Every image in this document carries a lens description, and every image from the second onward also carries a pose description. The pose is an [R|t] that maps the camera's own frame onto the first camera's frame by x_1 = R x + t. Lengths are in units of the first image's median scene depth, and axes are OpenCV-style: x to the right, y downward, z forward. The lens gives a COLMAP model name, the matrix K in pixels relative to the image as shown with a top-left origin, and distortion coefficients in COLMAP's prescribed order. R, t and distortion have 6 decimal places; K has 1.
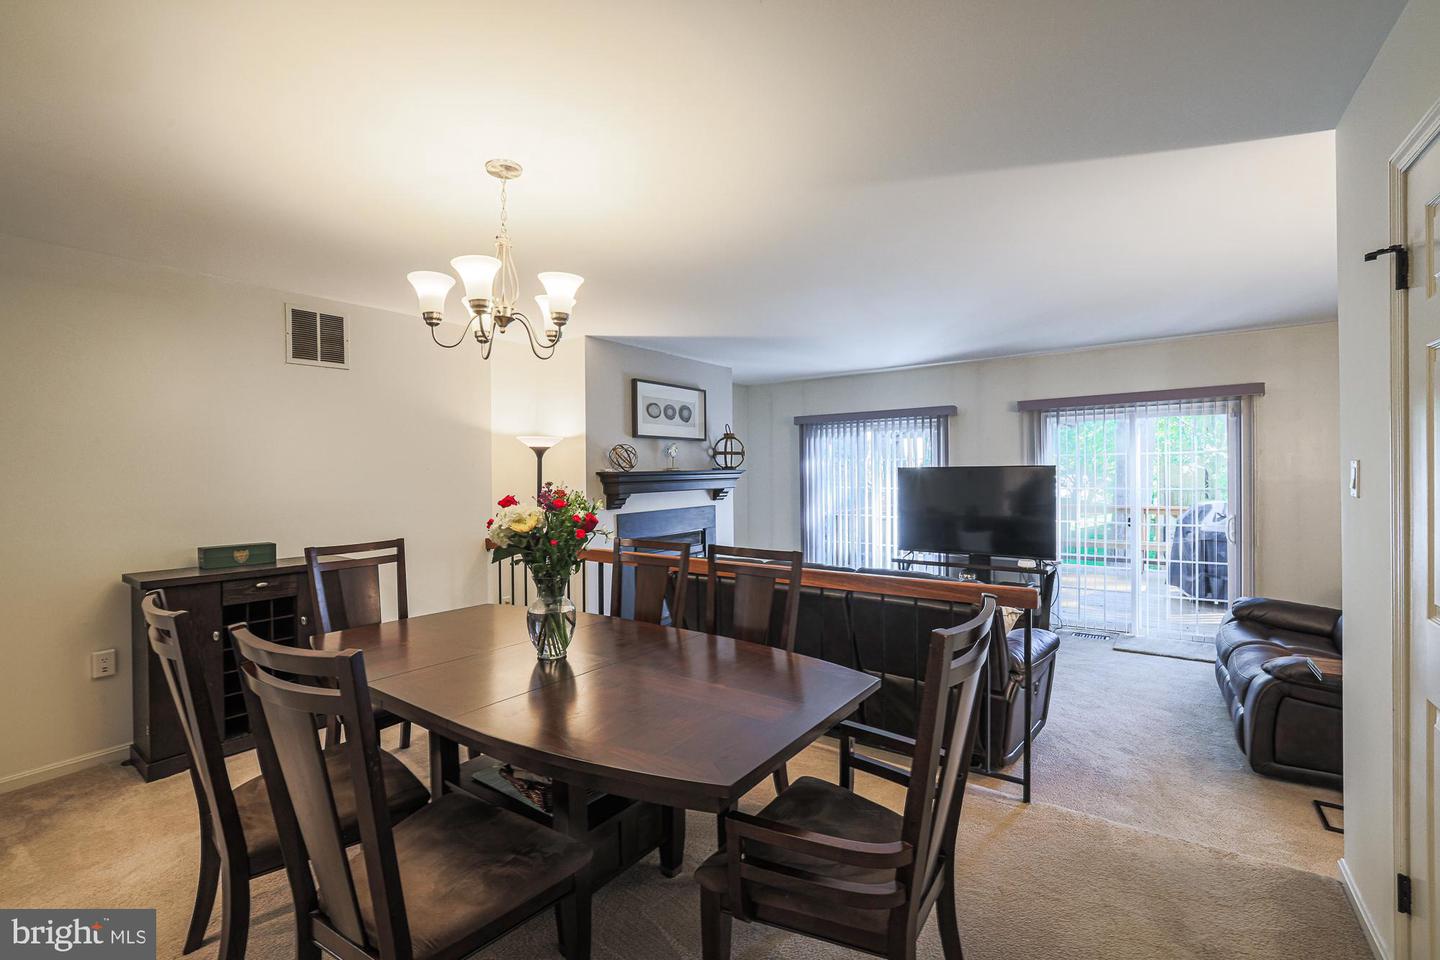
lens RADIAL K [[628.1, 0, 719.7], [0, 628.1, 470.8], [0, 0, 1]] dist [-0.032127, 0.015338]
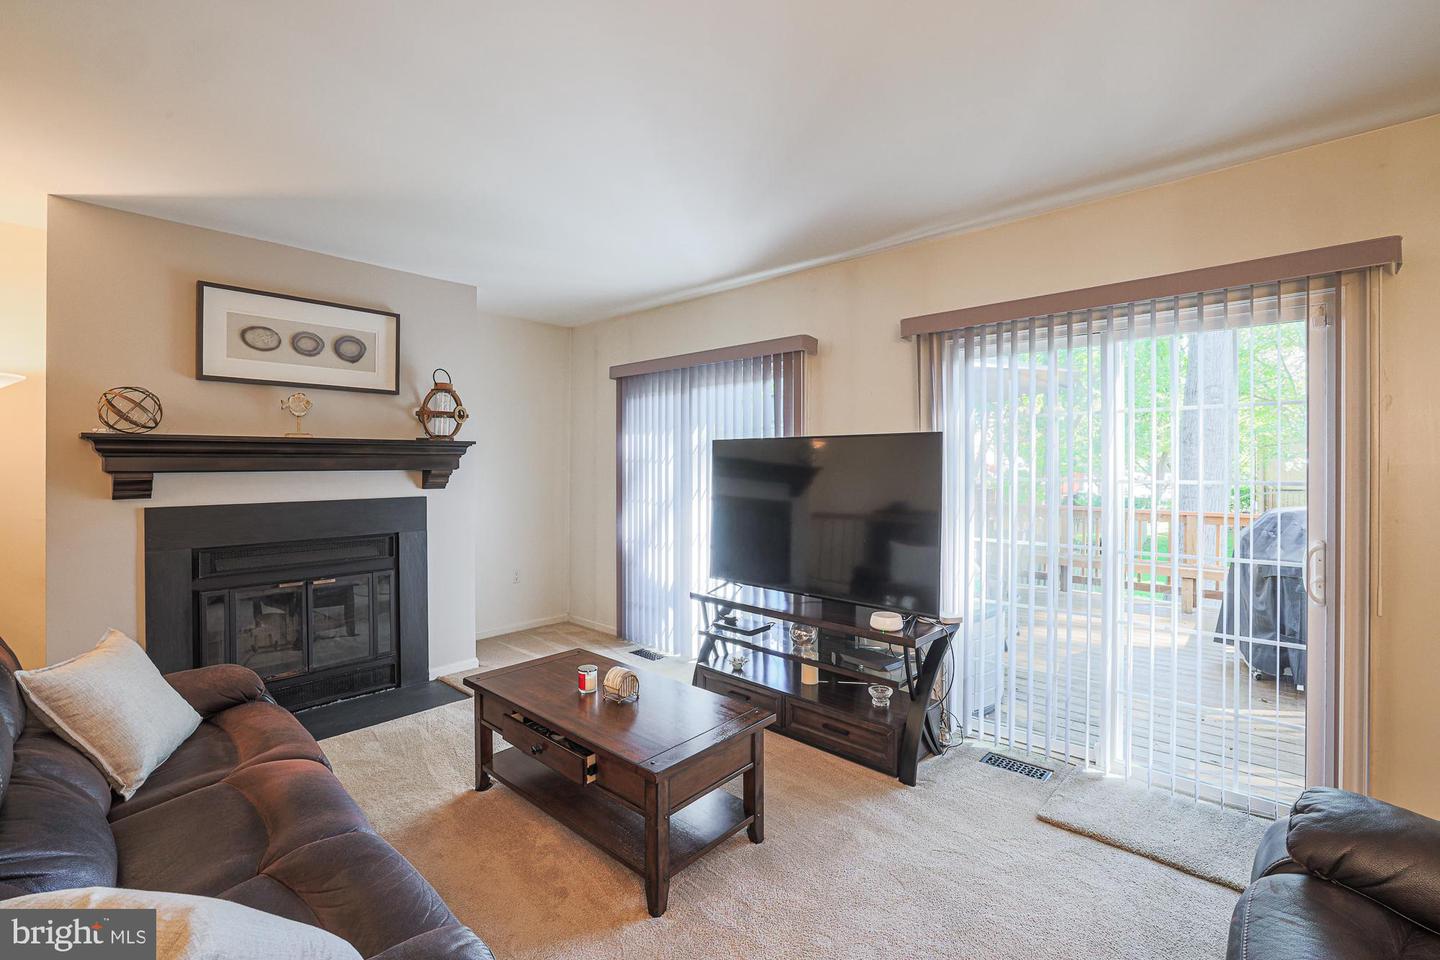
lens RADIAL K [[623.3, 0, 720.7], [0, 623.3, 460.0], [0, 0, 1]] dist [-0.040598, 0.015000]
pose [[0.992620, 0.013887, -0.120468, 0.393037], [-0.014576, 0.999882, -0.004840, 0.017421], [0.120386, 0.006560, 0.992705, 0.444237]]
